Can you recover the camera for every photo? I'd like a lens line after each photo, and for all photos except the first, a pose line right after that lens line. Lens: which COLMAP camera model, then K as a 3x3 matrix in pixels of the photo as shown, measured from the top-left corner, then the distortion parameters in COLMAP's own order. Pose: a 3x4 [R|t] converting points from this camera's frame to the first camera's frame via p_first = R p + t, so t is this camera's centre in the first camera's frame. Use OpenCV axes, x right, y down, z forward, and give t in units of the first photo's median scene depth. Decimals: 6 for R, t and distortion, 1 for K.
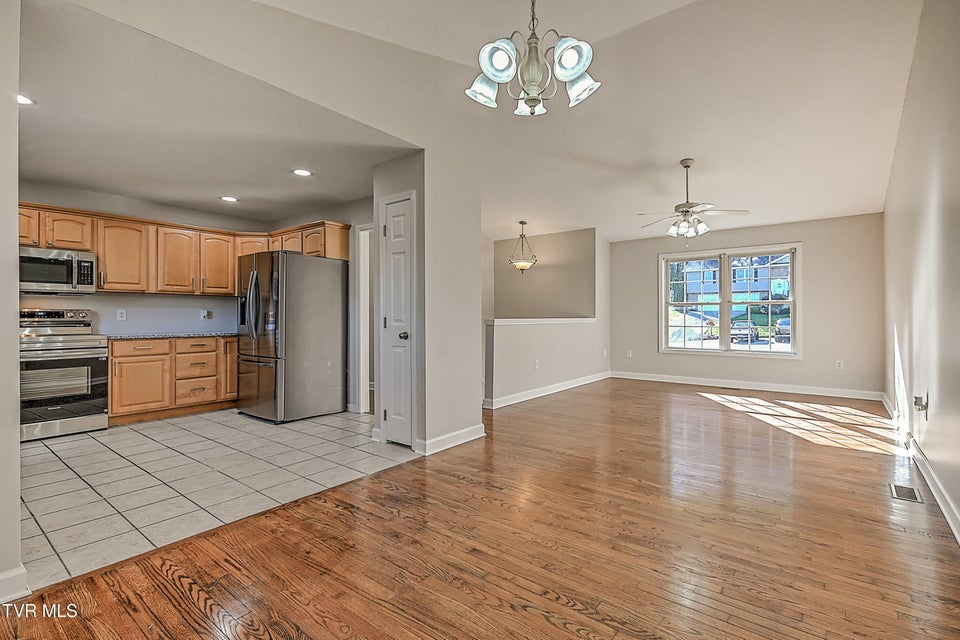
lens RADIAL K [[450.6, 0, 475.7], [0, 450.6, 315.0], [0, 0, 1]] dist [0.009198, -0.000009]
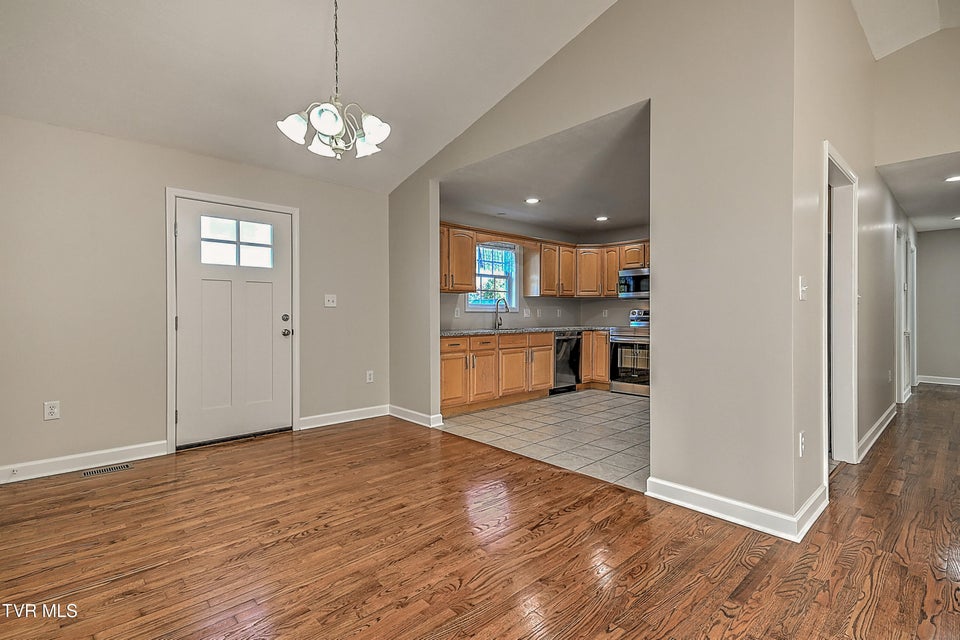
lens RADIAL K [[450.6, 0, 475.5], [0, 450.6, 315.3], [0, 0, 1]] dist [0.009198, -0.000009]
pose [[-0.157154, 0.007112, -0.987549, 0.901548], [-0.001318, 0.999972, 0.007412, -0.001830], [0.987573, 0.002467, -0.157140, 1.072947]]
